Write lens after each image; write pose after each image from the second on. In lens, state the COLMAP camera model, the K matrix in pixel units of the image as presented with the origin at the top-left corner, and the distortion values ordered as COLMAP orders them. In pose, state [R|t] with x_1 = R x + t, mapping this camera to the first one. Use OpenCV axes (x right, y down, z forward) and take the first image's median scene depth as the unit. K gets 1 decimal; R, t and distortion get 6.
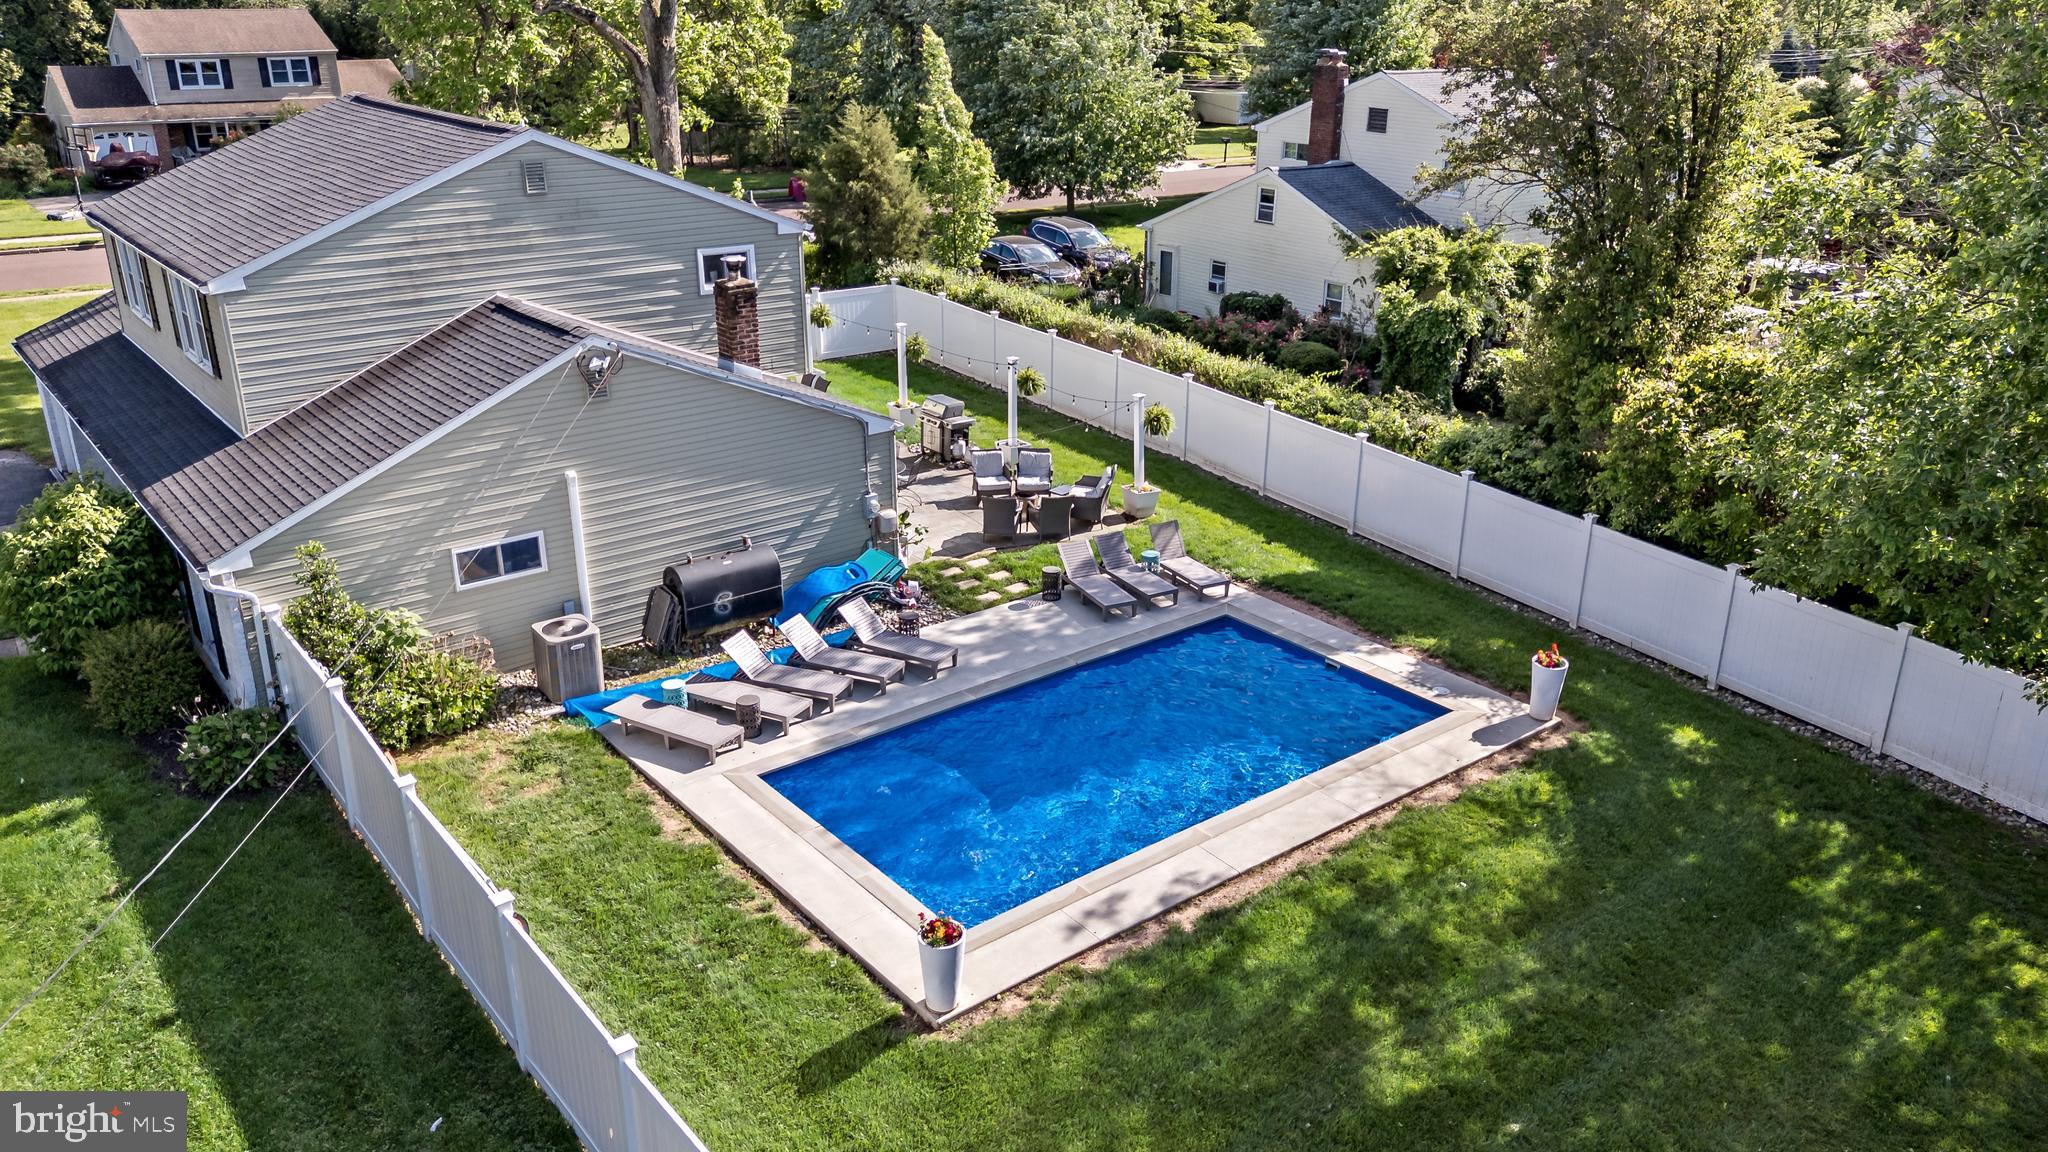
lens RADIAL K [[1500.0, 0, 1024.0], [0, 1500.0, 576.0], [0, 0, 1]] dist [0.131656, -0.191753]
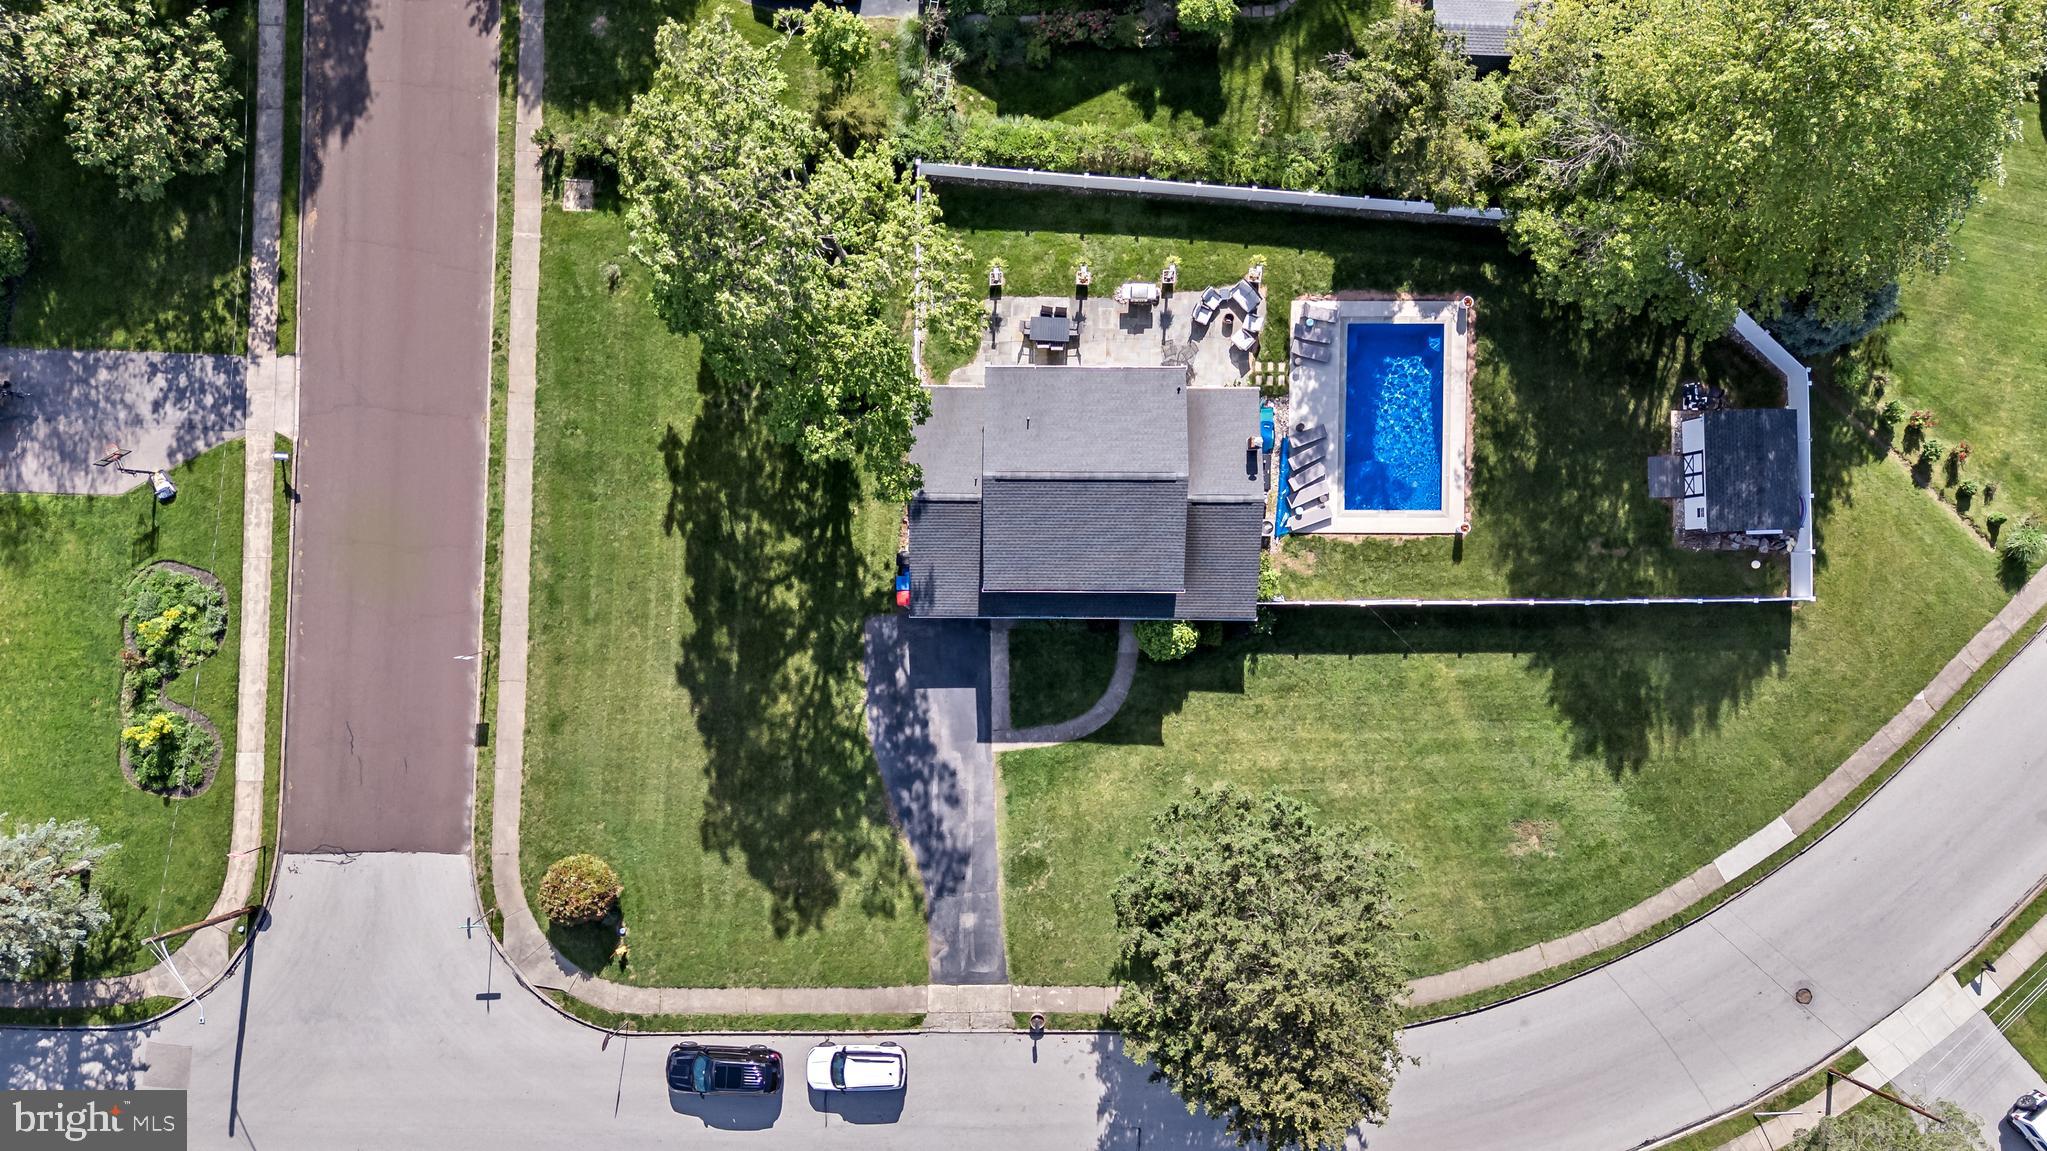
lens RADIAL K [[1499.2, 0, 1023.5], [0, 1499.2, 575.5], [0, 0, 1]] dist [0.131656, -0.191753]
pose [[0.627685, -0.778417, -0.008819, -0.669634], [0.286763, 0.220672, 0.932240, -3.048194], [-0.723725, -0.587682, 0.361734, 0.146041]]
